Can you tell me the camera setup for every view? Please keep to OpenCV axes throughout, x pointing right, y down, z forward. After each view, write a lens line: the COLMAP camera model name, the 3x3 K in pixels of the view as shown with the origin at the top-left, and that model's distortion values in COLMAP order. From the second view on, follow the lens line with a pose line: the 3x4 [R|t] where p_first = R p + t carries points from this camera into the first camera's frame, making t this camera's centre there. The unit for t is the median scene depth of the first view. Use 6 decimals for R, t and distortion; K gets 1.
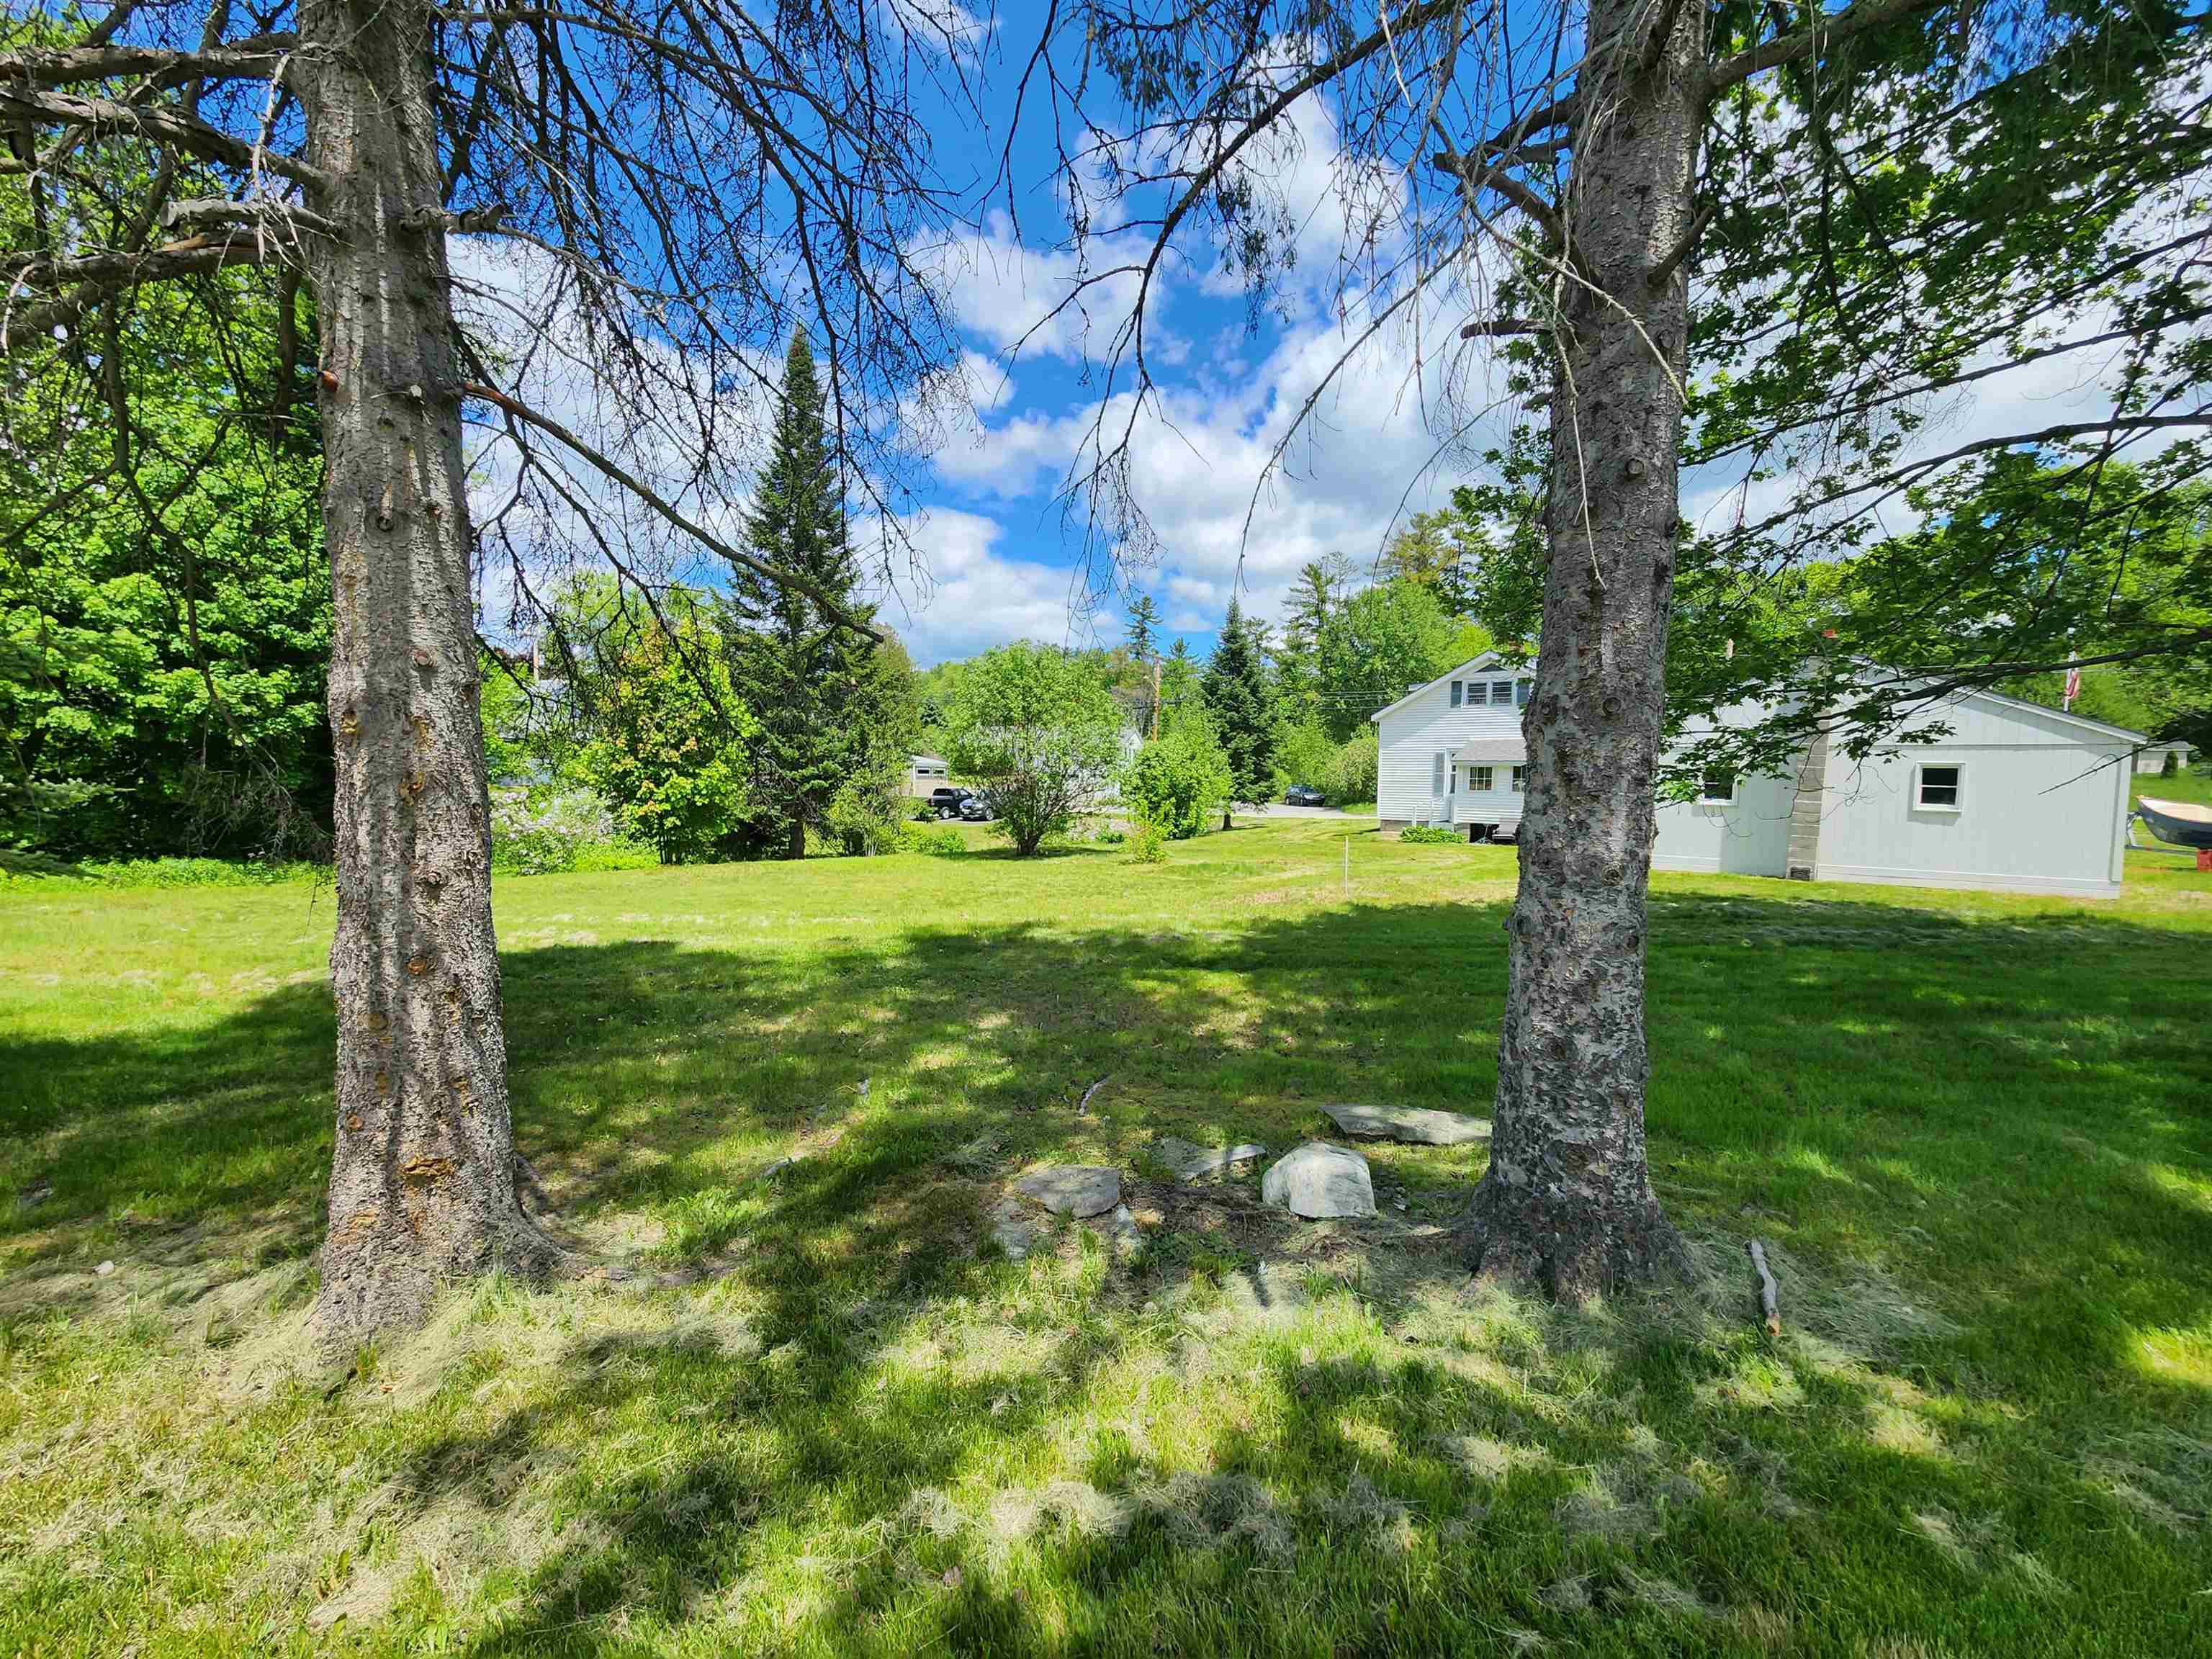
lens RADIAL K [[916.8, 0, 1106.0], [0, 916.8, 829.5], [0, 0, 1]] dist [-0.037936, 0.000008]
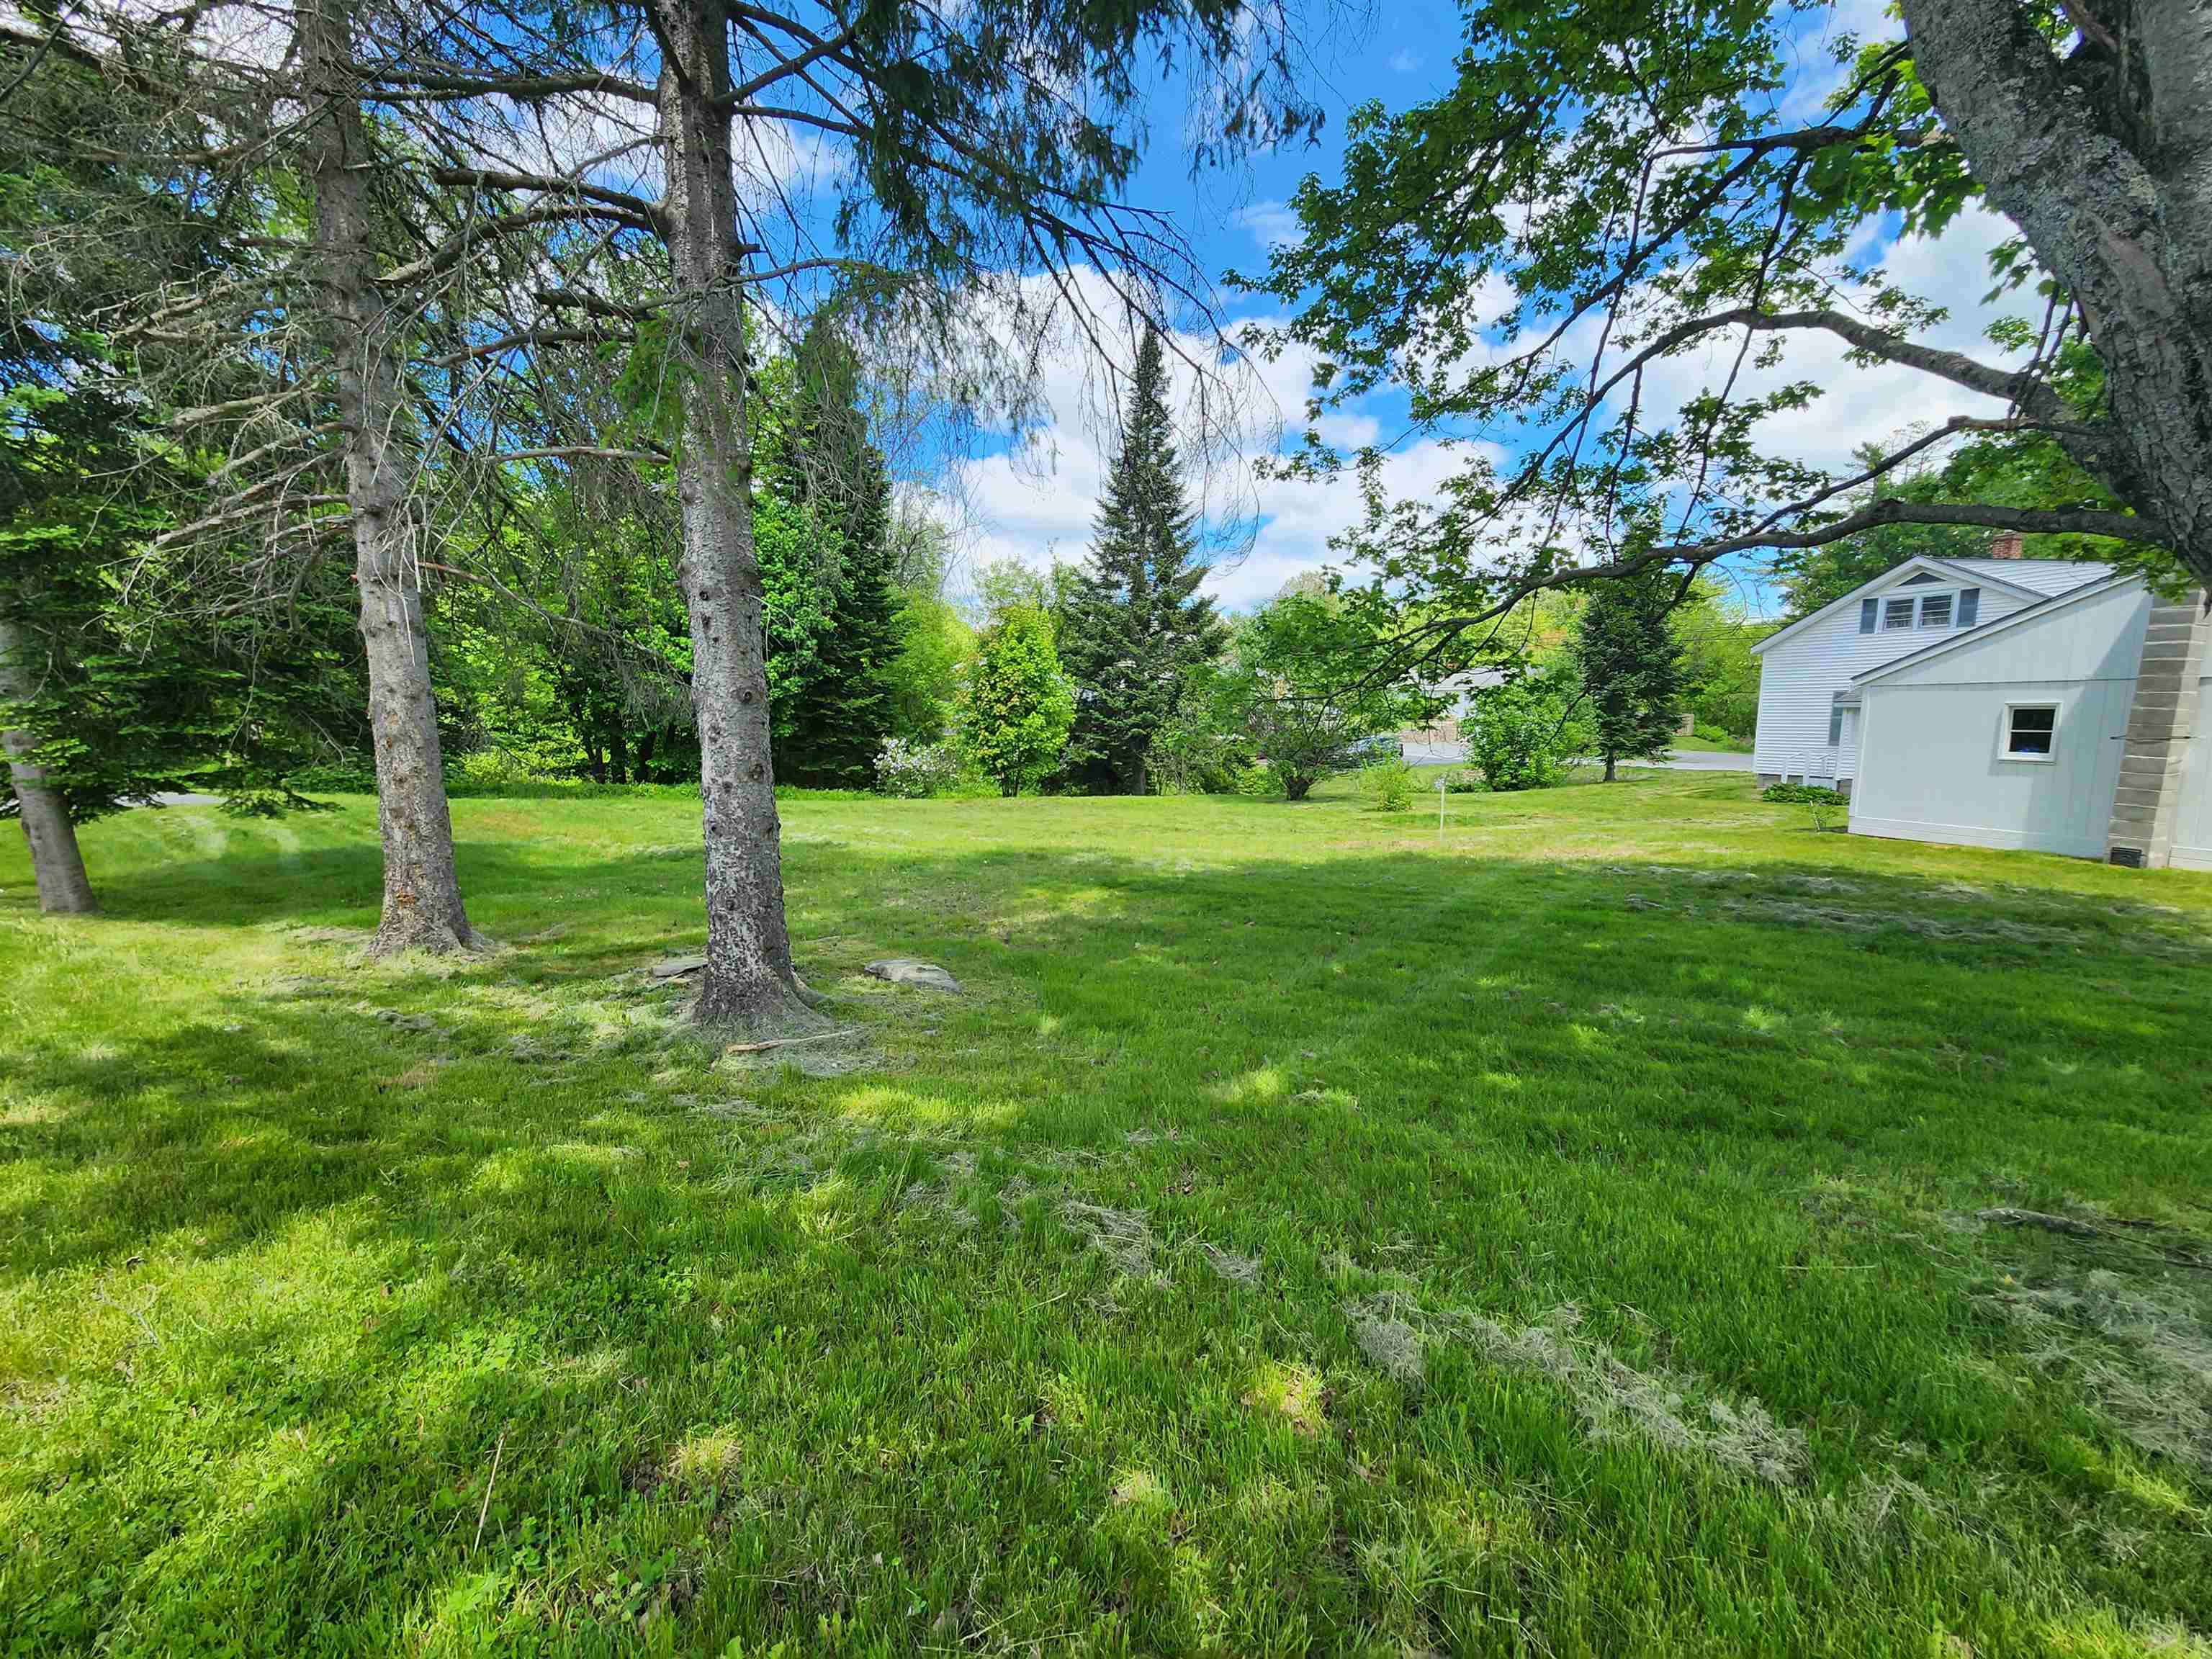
lens RADIAL K [[916.8, 0, 1106.0], [0, 916.8, 829.5], [0, 0, 1]] dist [-0.037936, 0.000008]
pose [[0.850557, 0.050818, -0.523422, 0.312020], [-0.020306, 0.997752, 0.063871, -0.000005], [0.525491, -0.043697, 0.849676, -0.008000]]
